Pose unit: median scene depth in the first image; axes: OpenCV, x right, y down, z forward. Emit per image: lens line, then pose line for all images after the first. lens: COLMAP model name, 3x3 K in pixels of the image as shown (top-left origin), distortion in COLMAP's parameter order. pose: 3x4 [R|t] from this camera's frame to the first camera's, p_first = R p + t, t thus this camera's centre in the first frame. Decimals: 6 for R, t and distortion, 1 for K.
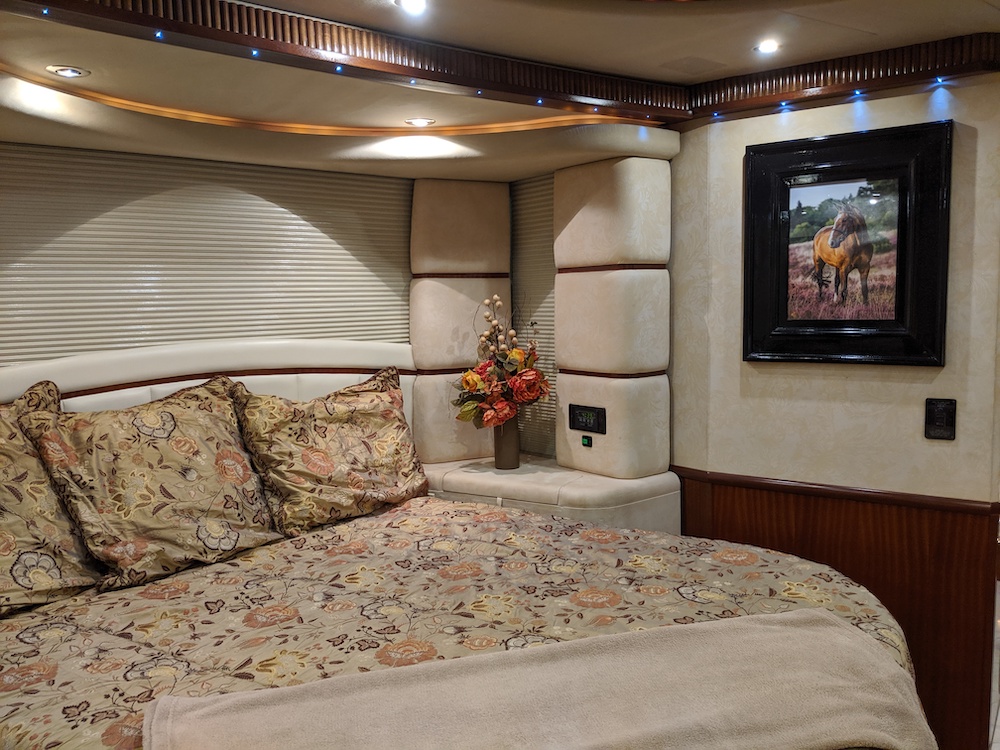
lens RADIAL K [[802.5, 0, 498.7], [0, 802.5, 385.2], [0, 0, 1]] dist [0.069668, -0.110079]
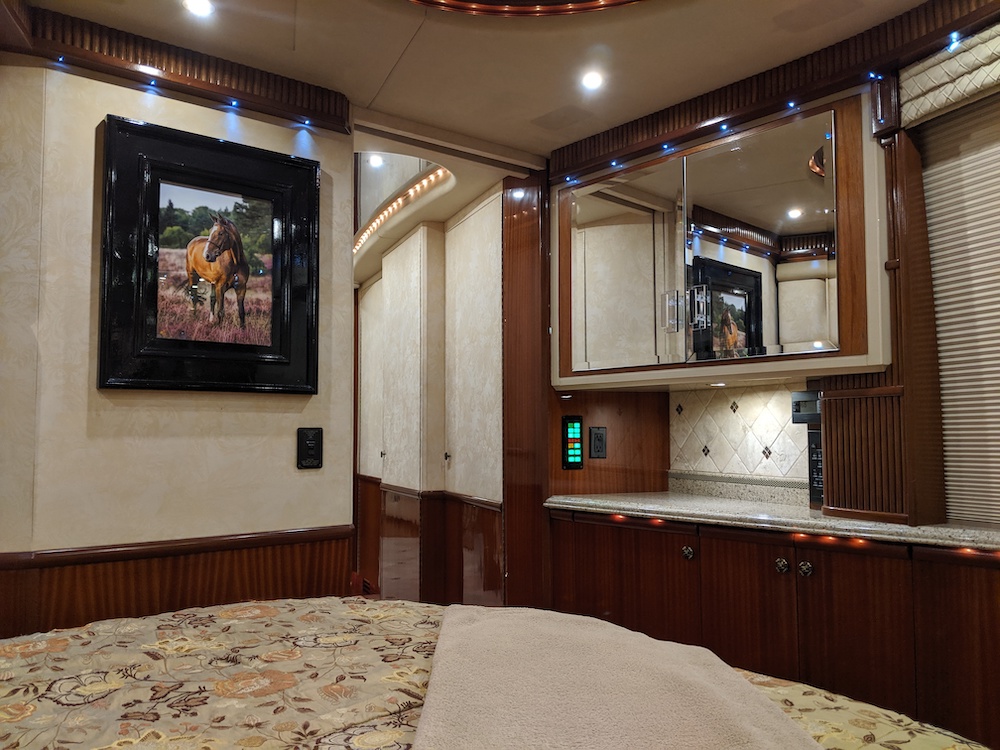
lens RADIAL K [[802.5, 0, 498.7], [0, 802.5, 385.2], [0, 0, 1]] dist [0.069668, -0.110079]
pose [[0.281351, 0.080046, 0.956261, -0.333621], [0.103084, 0.988227, -0.113052, 0.097041], [-0.954052, 0.130383, 0.269787, 0.475321]]
